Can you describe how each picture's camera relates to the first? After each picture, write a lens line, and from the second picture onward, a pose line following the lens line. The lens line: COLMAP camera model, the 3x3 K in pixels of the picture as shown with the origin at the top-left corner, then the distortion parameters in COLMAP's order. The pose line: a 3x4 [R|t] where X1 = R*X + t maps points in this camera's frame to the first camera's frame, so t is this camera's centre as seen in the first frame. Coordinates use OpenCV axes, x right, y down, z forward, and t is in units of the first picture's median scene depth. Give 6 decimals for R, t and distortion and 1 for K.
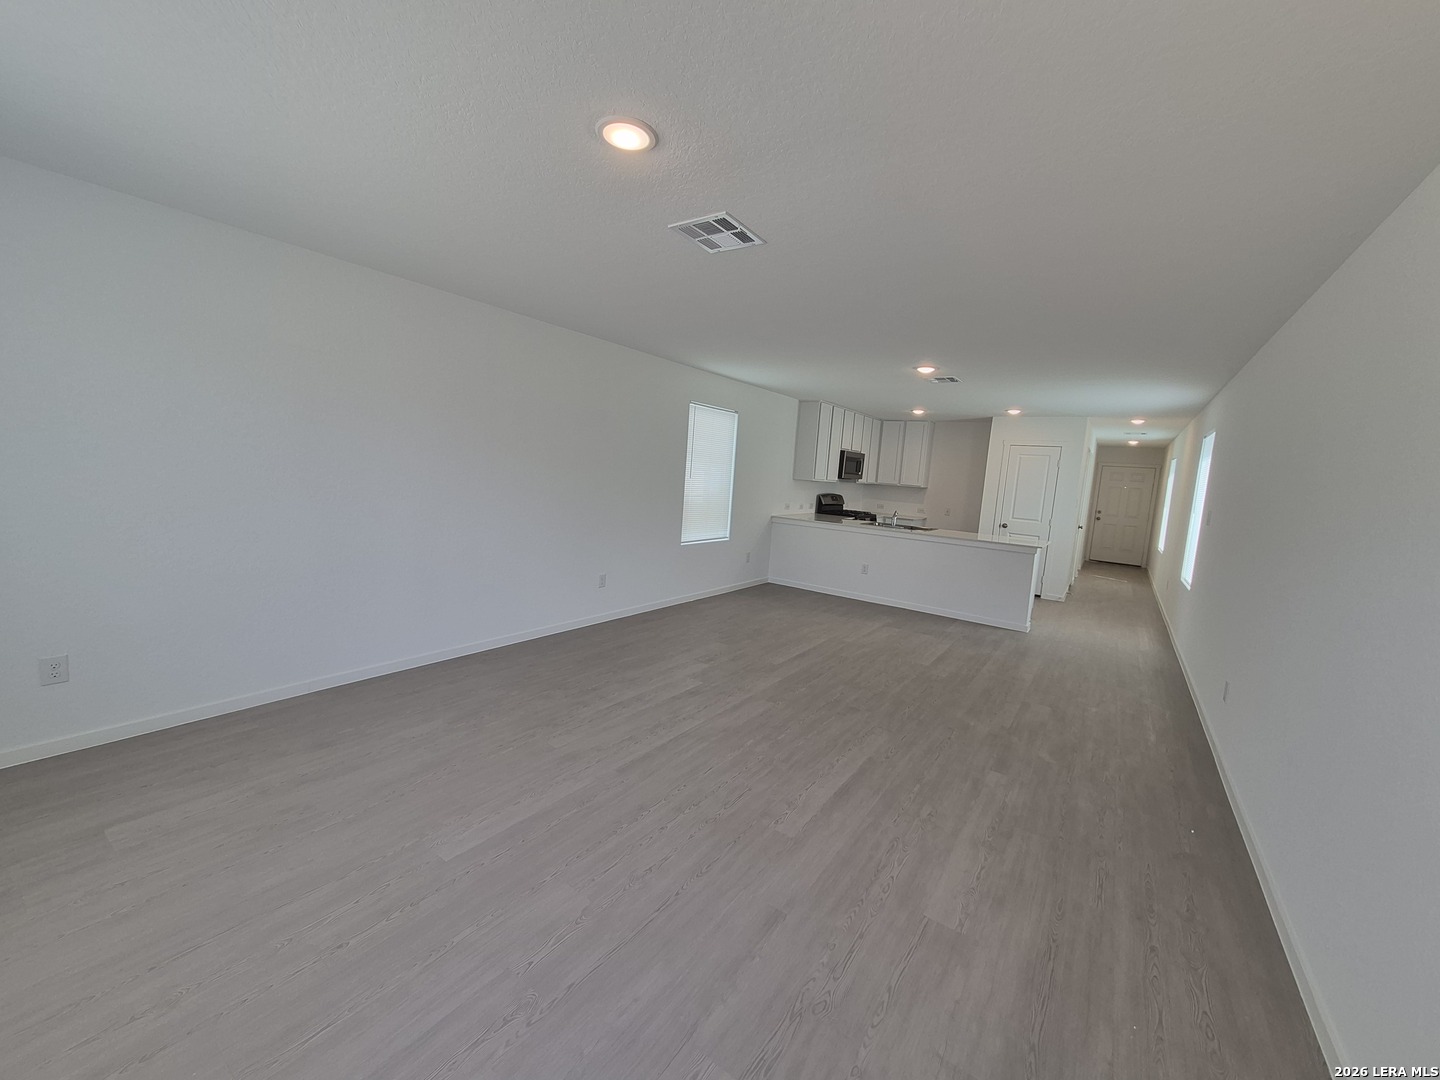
lens RADIAL K [[570.3, 0, 727.6], [0, 570.3, 534.4], [0, 0, 1]] dist [0.013462, -0.000195]
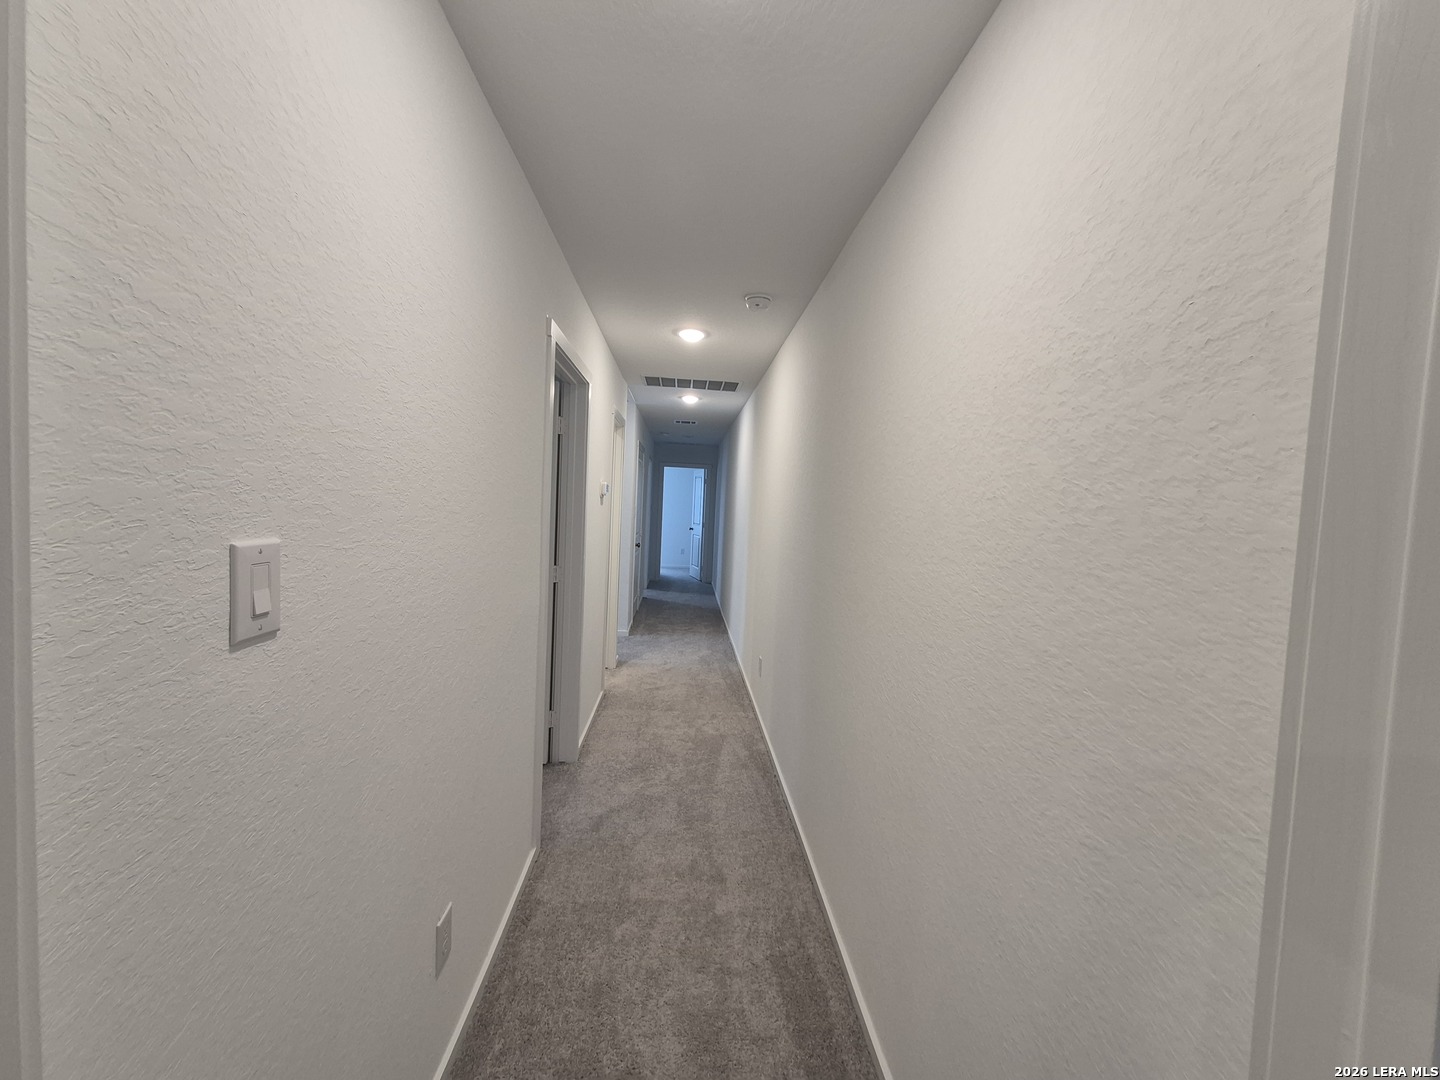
lens RADIAL K [[570.3, 0, 727.6], [0, 570.3, 534.4], [0, 0, 1]] dist [0.013462, -0.000195]
pose [[0.782586, -0.065668, 0.619070, 0.354174], [0.080877, 0.996718, 0.003488, -0.030489], [-0.617267, 0.047339, 0.785328, 0.501197]]
